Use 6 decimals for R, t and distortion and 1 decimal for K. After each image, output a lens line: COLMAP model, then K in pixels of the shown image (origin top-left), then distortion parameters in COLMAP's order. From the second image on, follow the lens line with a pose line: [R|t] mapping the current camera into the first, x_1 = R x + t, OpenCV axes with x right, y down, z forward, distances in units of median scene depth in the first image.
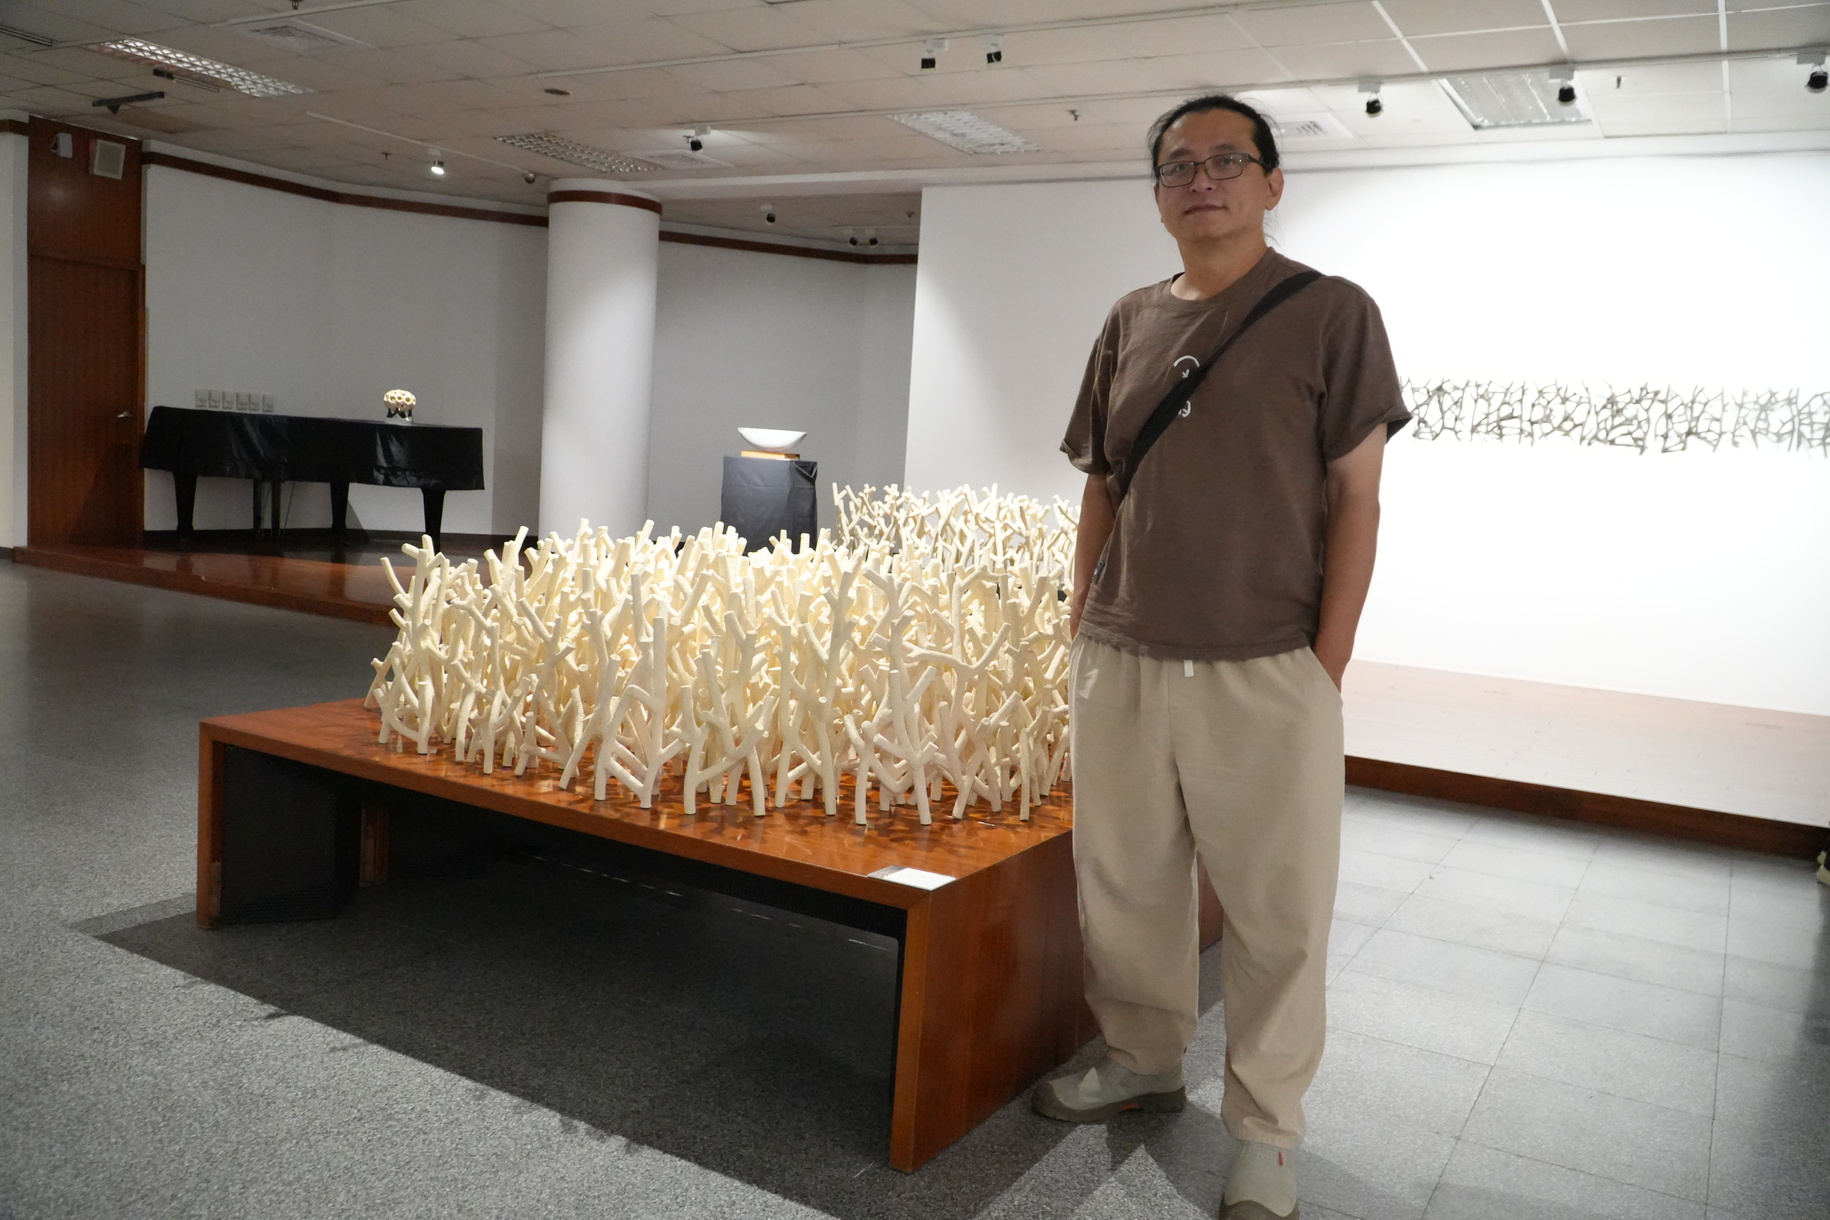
lens RADIAL K [[1471.7, 0, 915.6], [0, 1471.7, 606.2], [0, 0, 1]] dist [0.005499, -0.001263]
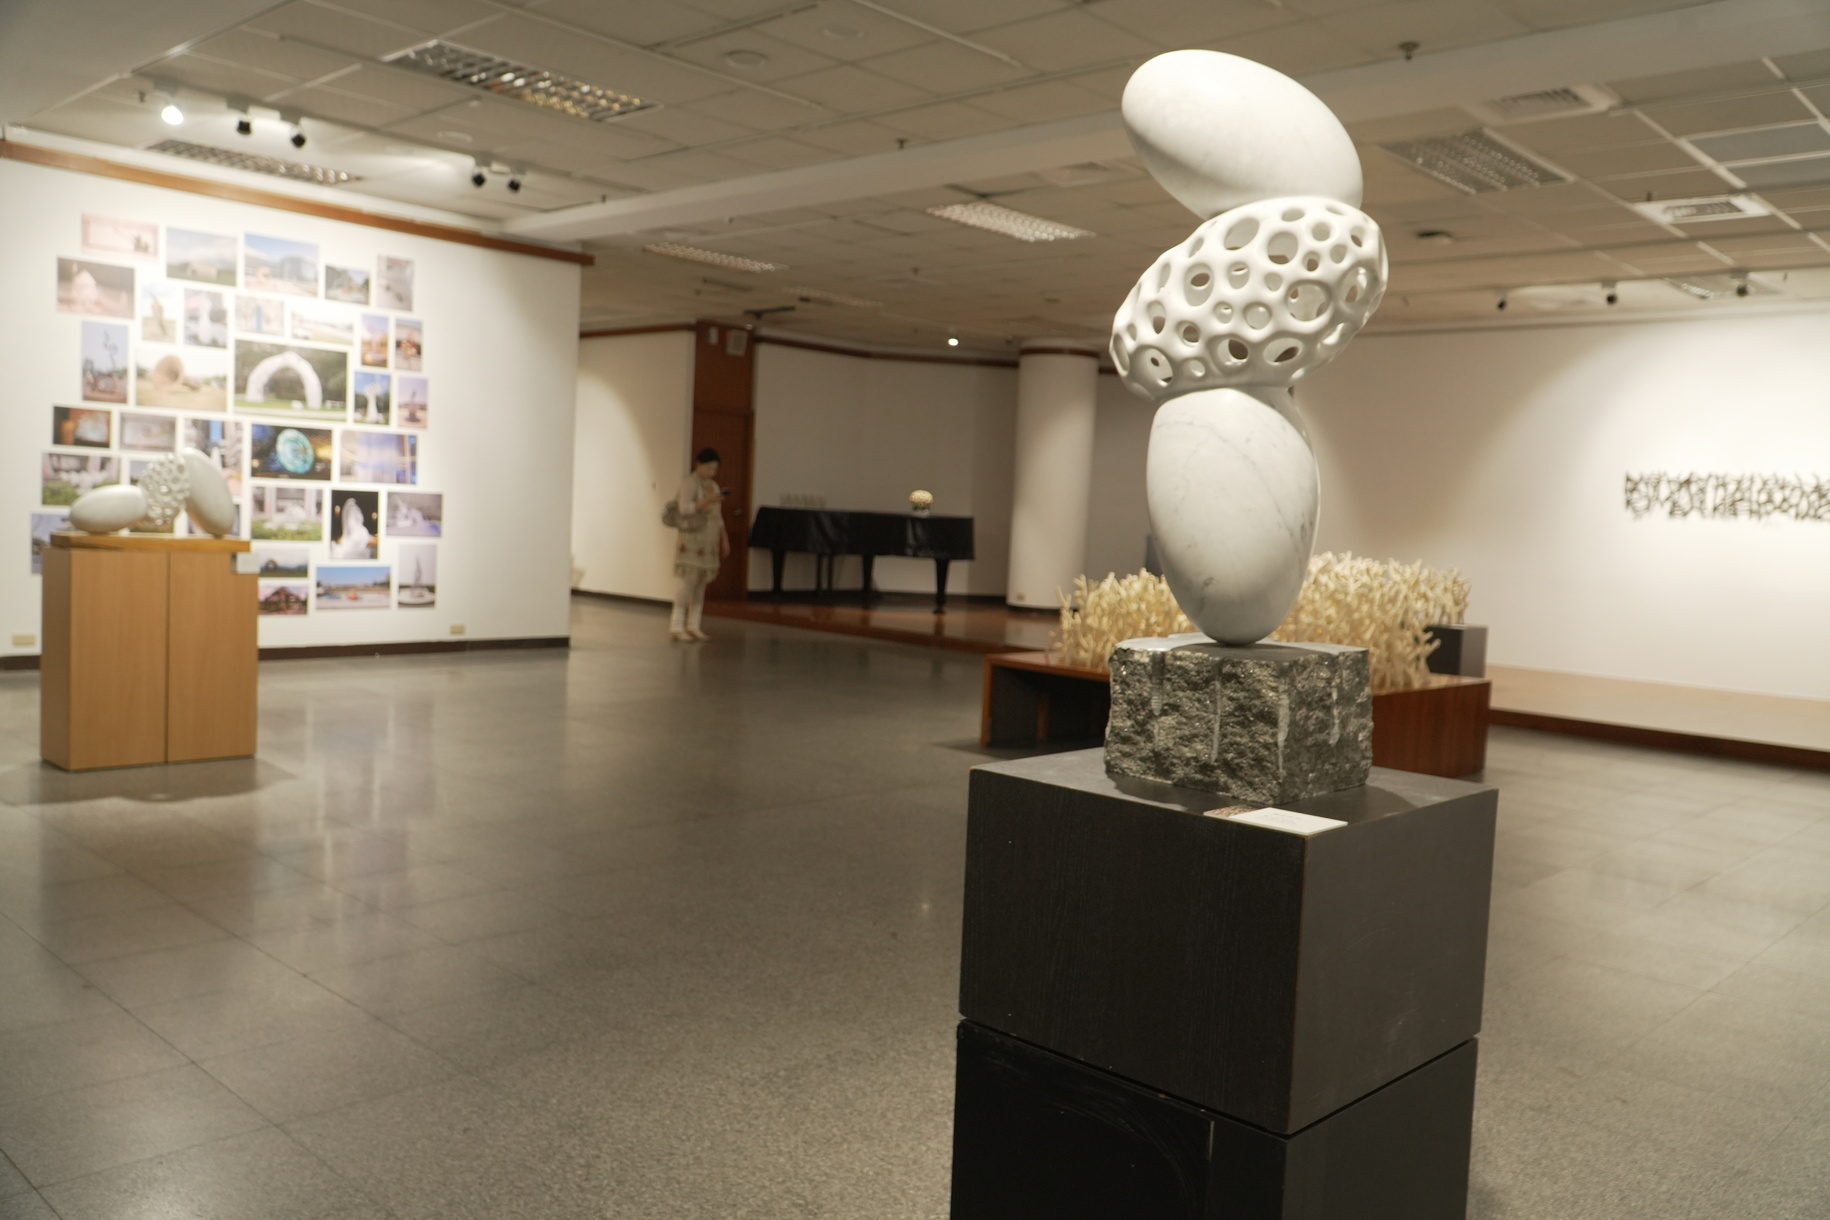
lens RADIAL K [[1471.7, 0, 925.2], [0, 1471.7, 617.9], [0, 0, 1]] dist [0.005499, -0.001263]
pose [[0.972262, 0.000395, -0.233895, -0.011165], [-0.009972, 0.999159, -0.039766, 0.034532], [0.233682, 0.040996, 0.971448, -0.403101]]
